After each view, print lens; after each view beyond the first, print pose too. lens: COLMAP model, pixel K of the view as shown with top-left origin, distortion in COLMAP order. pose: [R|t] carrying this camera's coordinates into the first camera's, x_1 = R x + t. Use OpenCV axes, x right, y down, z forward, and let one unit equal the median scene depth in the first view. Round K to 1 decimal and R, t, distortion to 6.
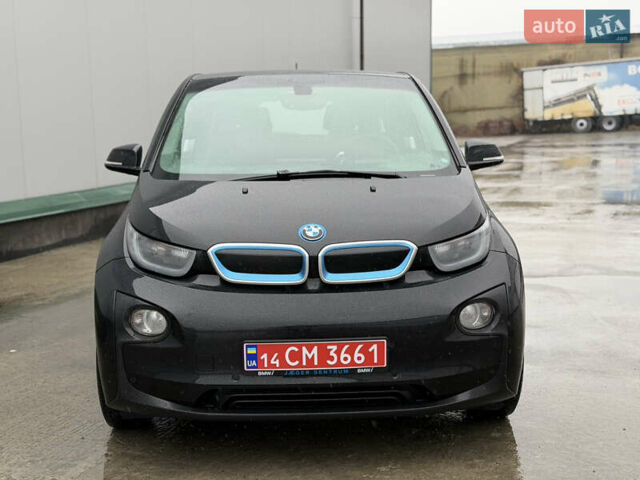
lens RADIAL K [[881.7, 0, 320.0], [0, 881.7, 240.0], [0, 0, 1]] dist [0.184520, -0.419428]
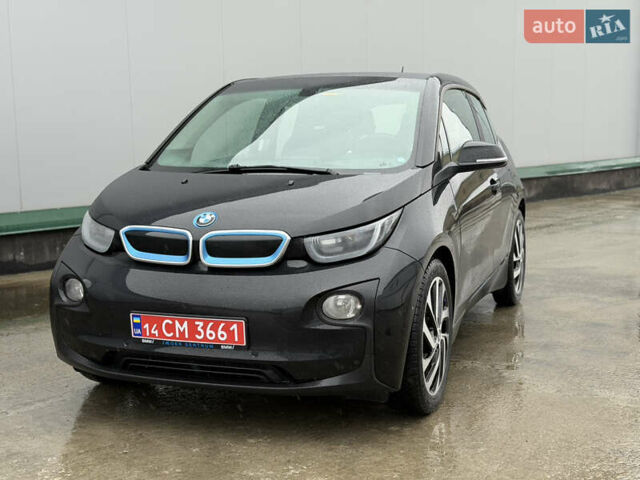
lens RADIAL K [[881.7, 0, 320.0], [0, 881.7, 240.0], [0, 0, 1]] dist [0.184520, -0.419428]
pose [[0.924822, 0.053312, -0.376645, 0.554621], [-0.055675, 0.998438, 0.004617, 0.003918], [0.376303, 0.016700, 0.926346, 0.028639]]
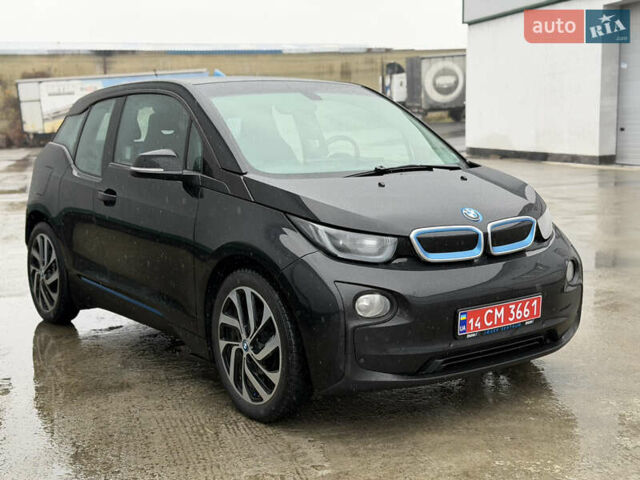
lens RADIAL K [[881.7, 0, 320.0], [0, 881.7, 240.0], [0, 0, 1]] dist [0.184520, -0.419428]
pose [[0.825030, -0.079168, 0.559516, -0.860461], [0.087758, 0.996075, 0.011535, -0.005971], [-0.558234, 0.039586, 0.828739, 0.132942]]
